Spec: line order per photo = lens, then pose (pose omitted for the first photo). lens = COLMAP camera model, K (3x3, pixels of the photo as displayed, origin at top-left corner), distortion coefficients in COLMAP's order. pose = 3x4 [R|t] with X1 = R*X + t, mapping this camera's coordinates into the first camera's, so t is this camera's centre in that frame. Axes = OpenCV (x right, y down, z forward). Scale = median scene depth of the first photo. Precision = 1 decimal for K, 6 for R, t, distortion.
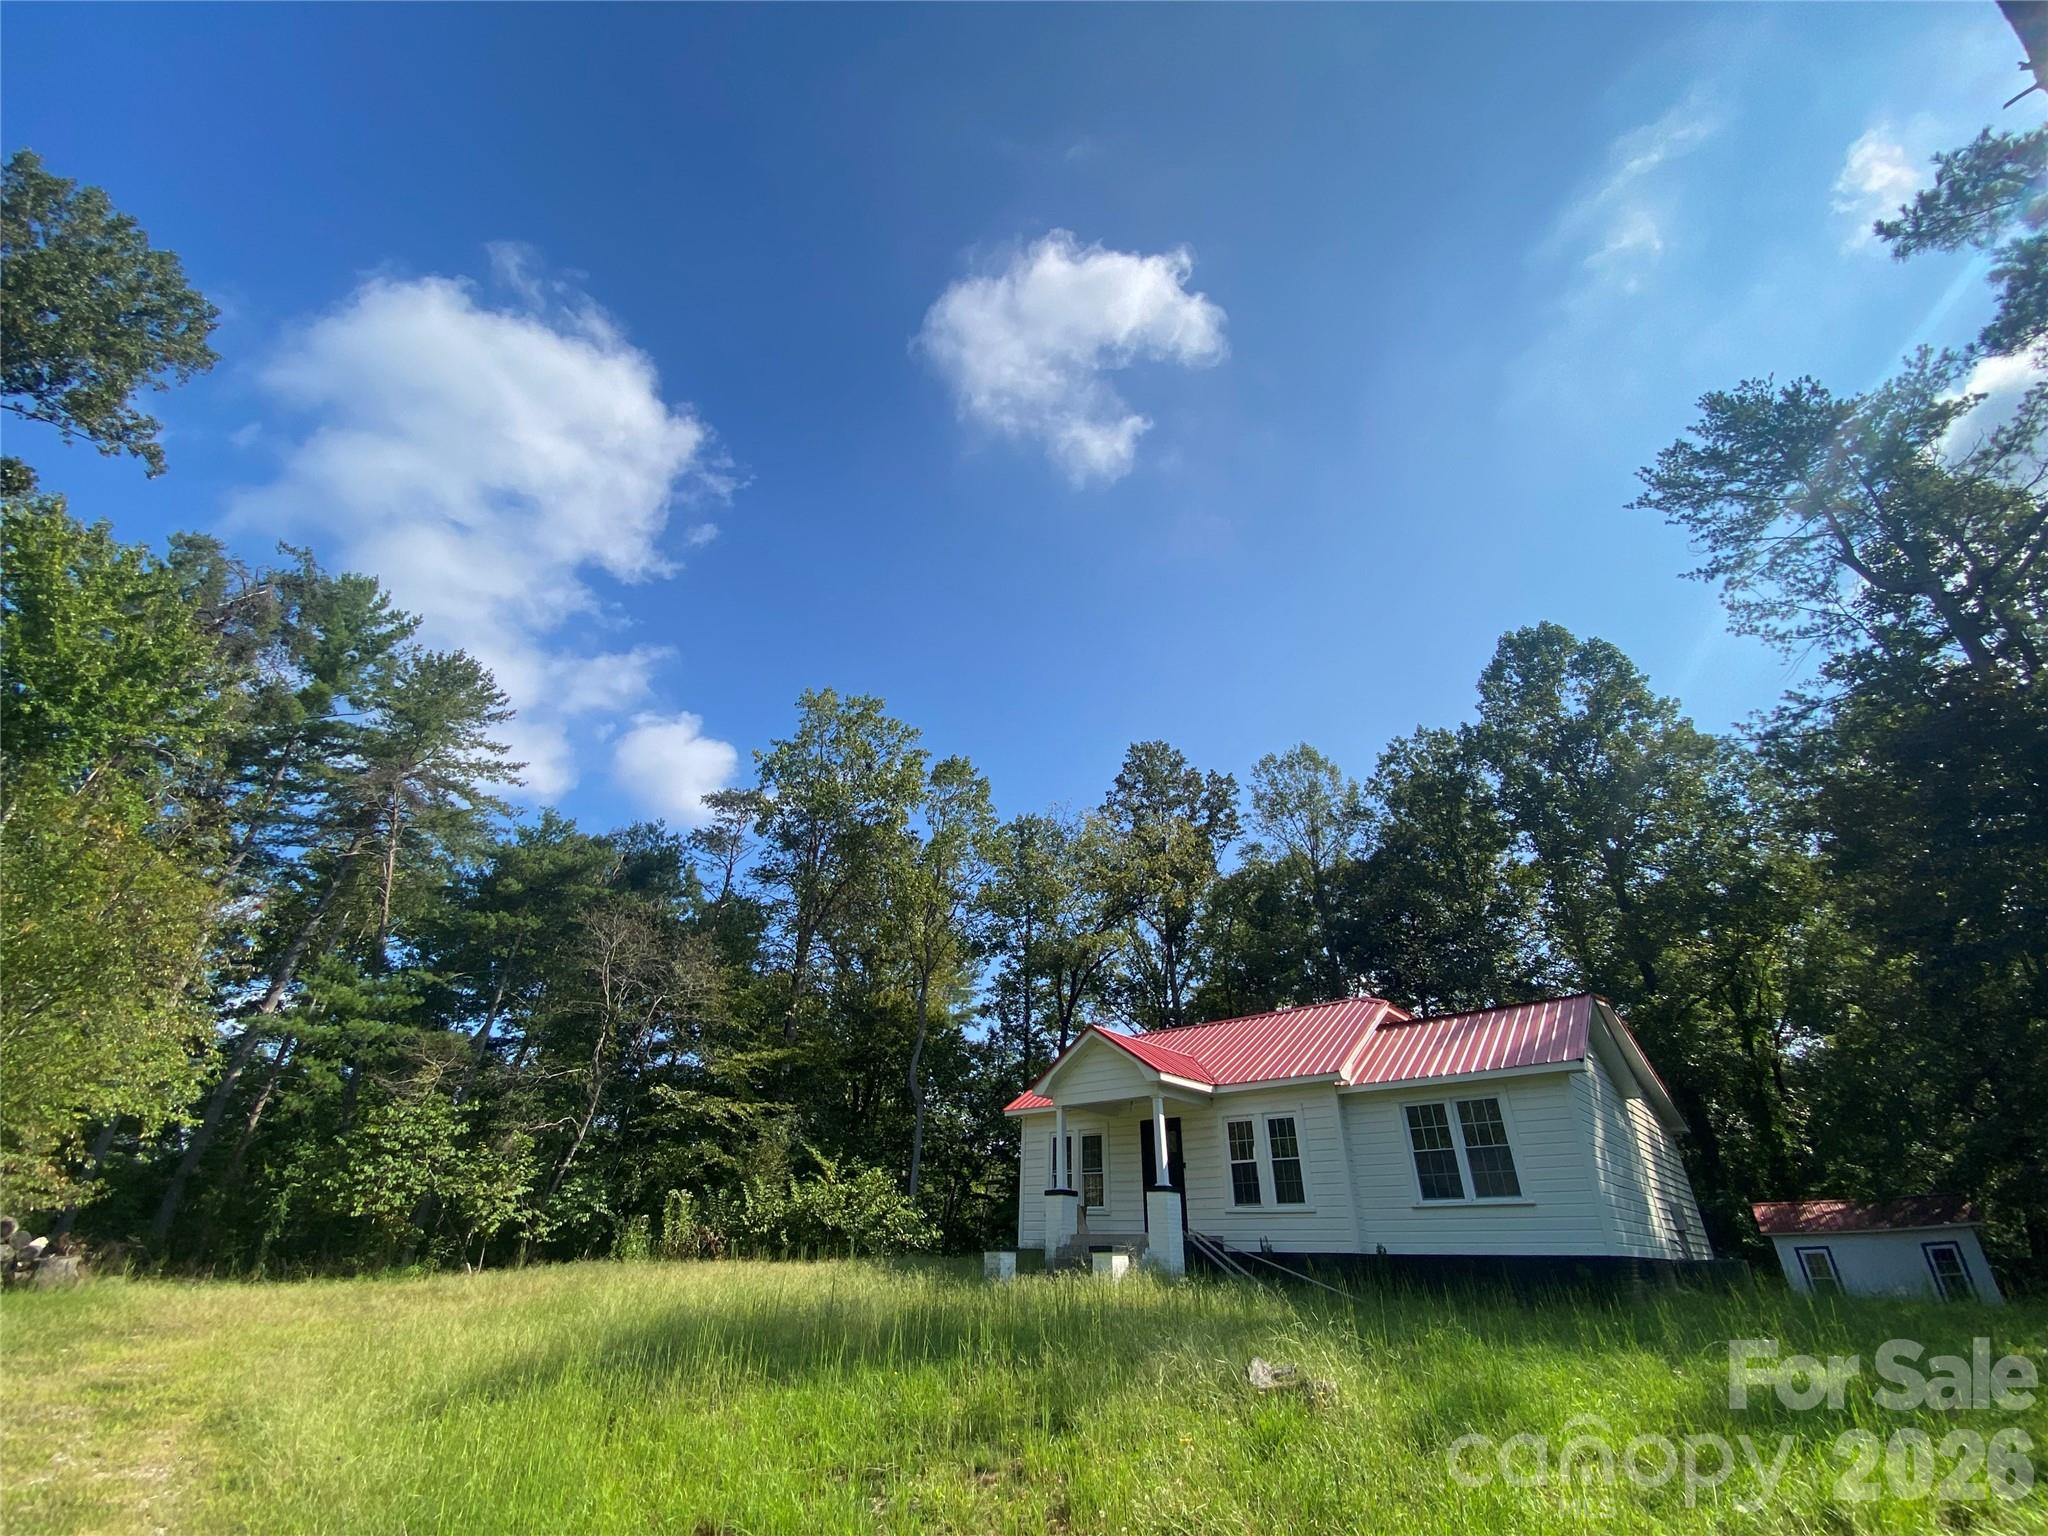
lens RADIAL K [[839.5, 0, 1024.0], [0, 839.5, 768.0], [0, 0, 1]] dist [0.022104, -0.021289]
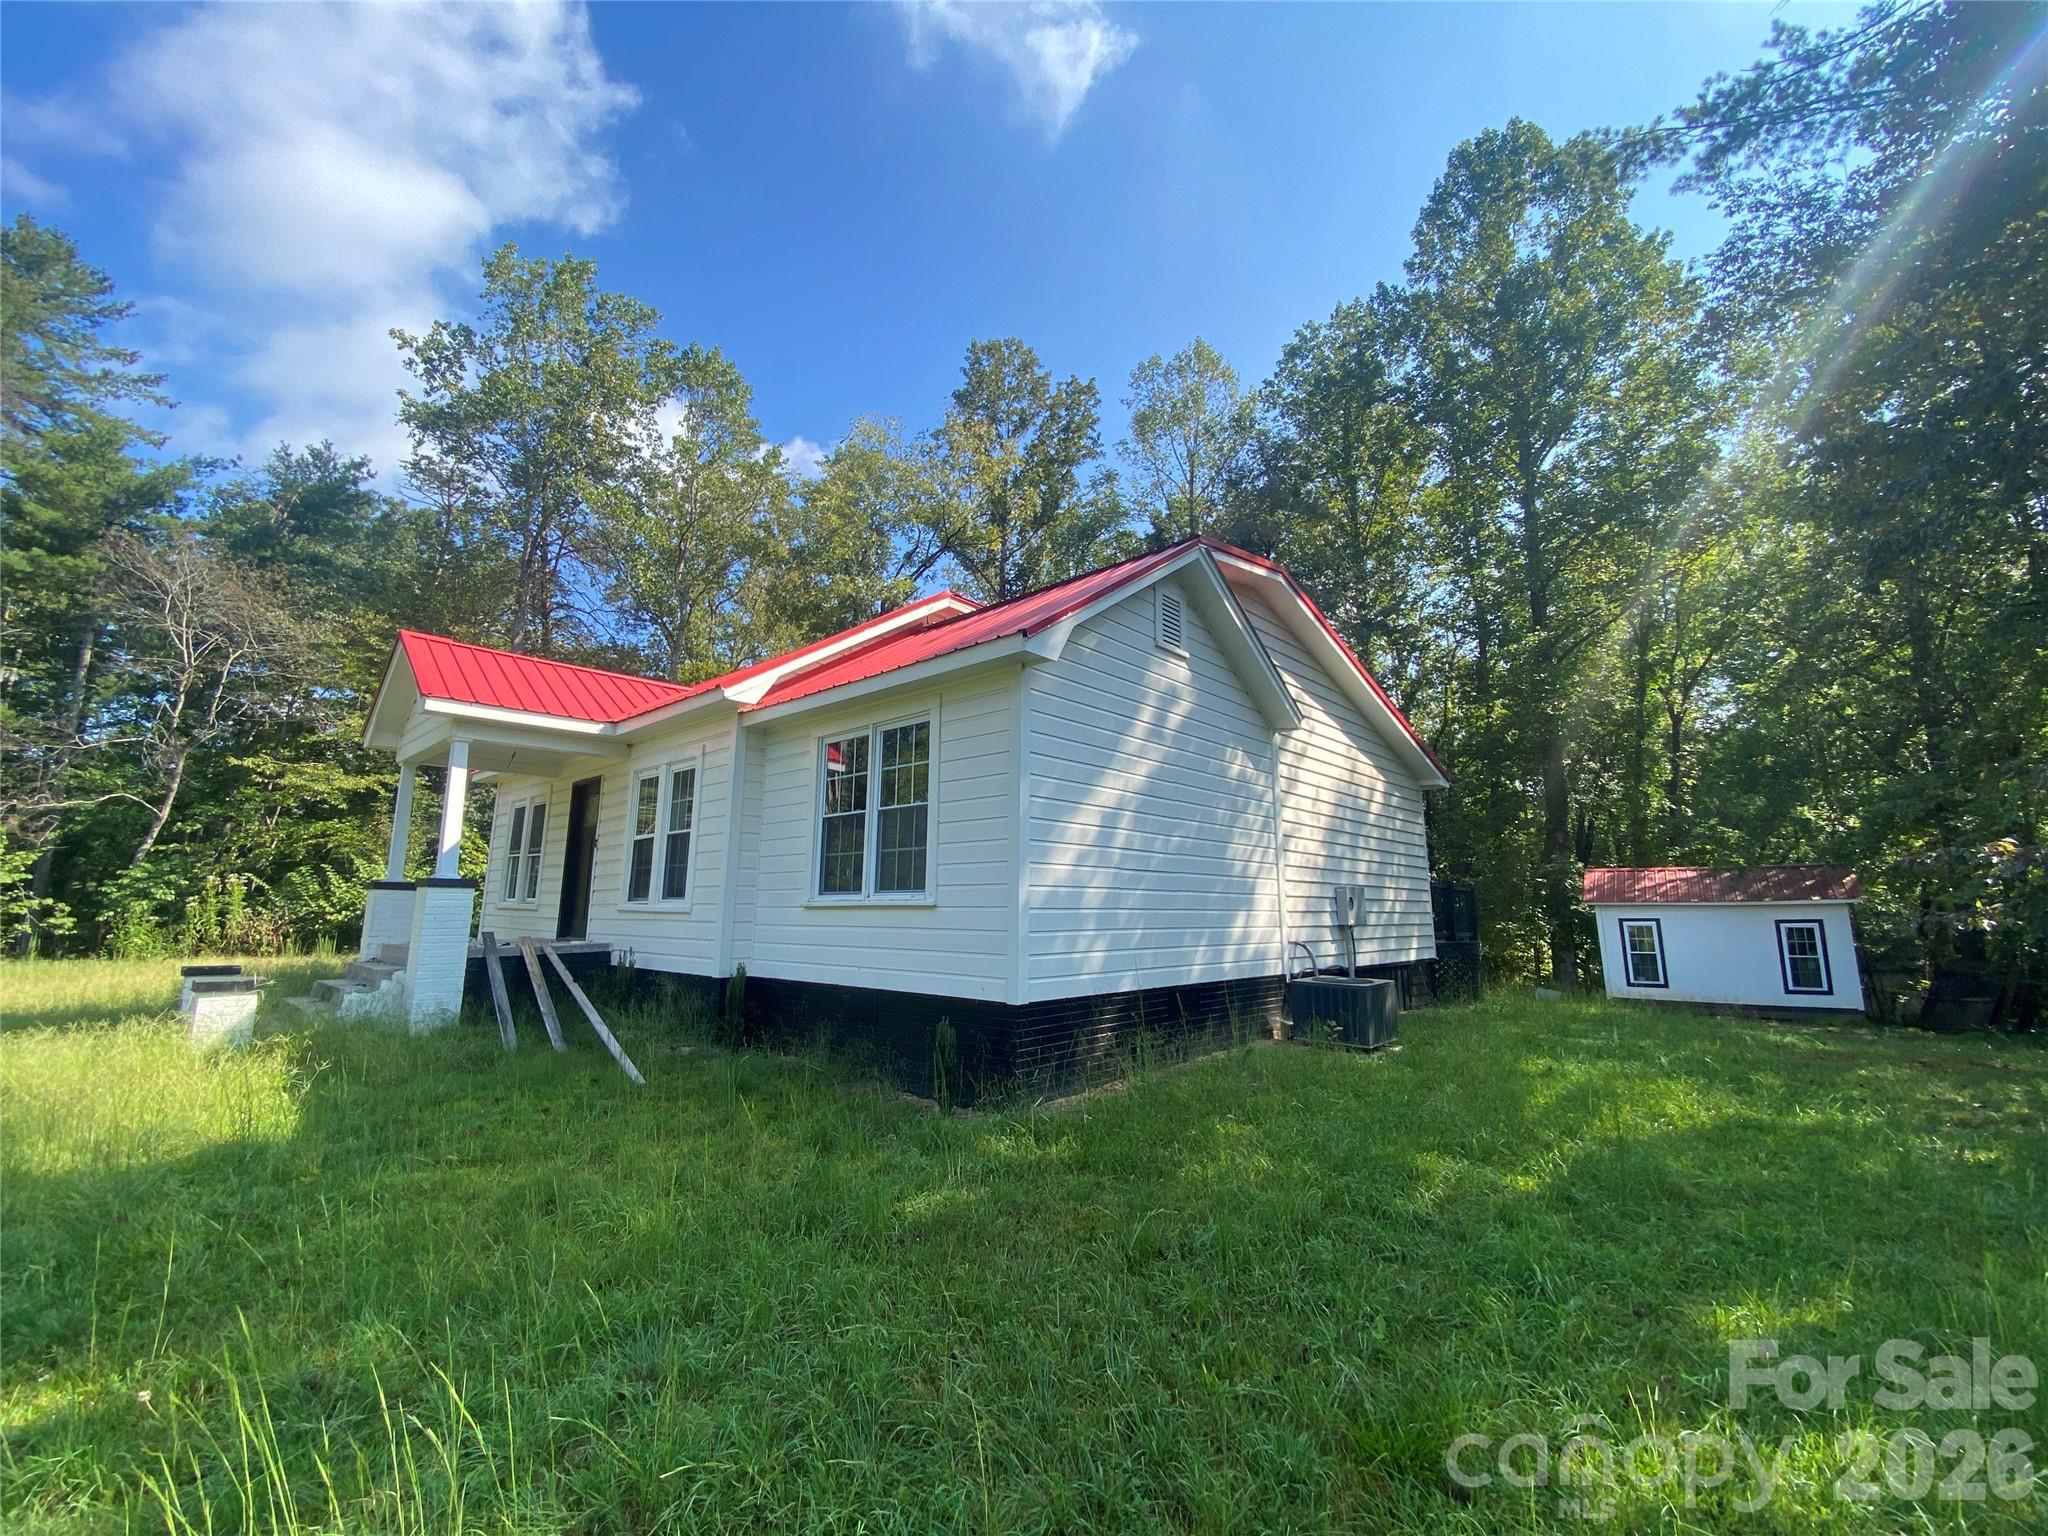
lens RADIAL K [[839.5, 0, 1024.0], [0, 839.5, 768.0], [0, 0, 1]] dist [0.022104, -0.021289]
pose [[0.999872, -0.015913, 0.001384, 0.299189], [0.014398, 0.935388, 0.353329, 0.113975], [-0.006918, -0.353264, 0.935498, 0.243693]]
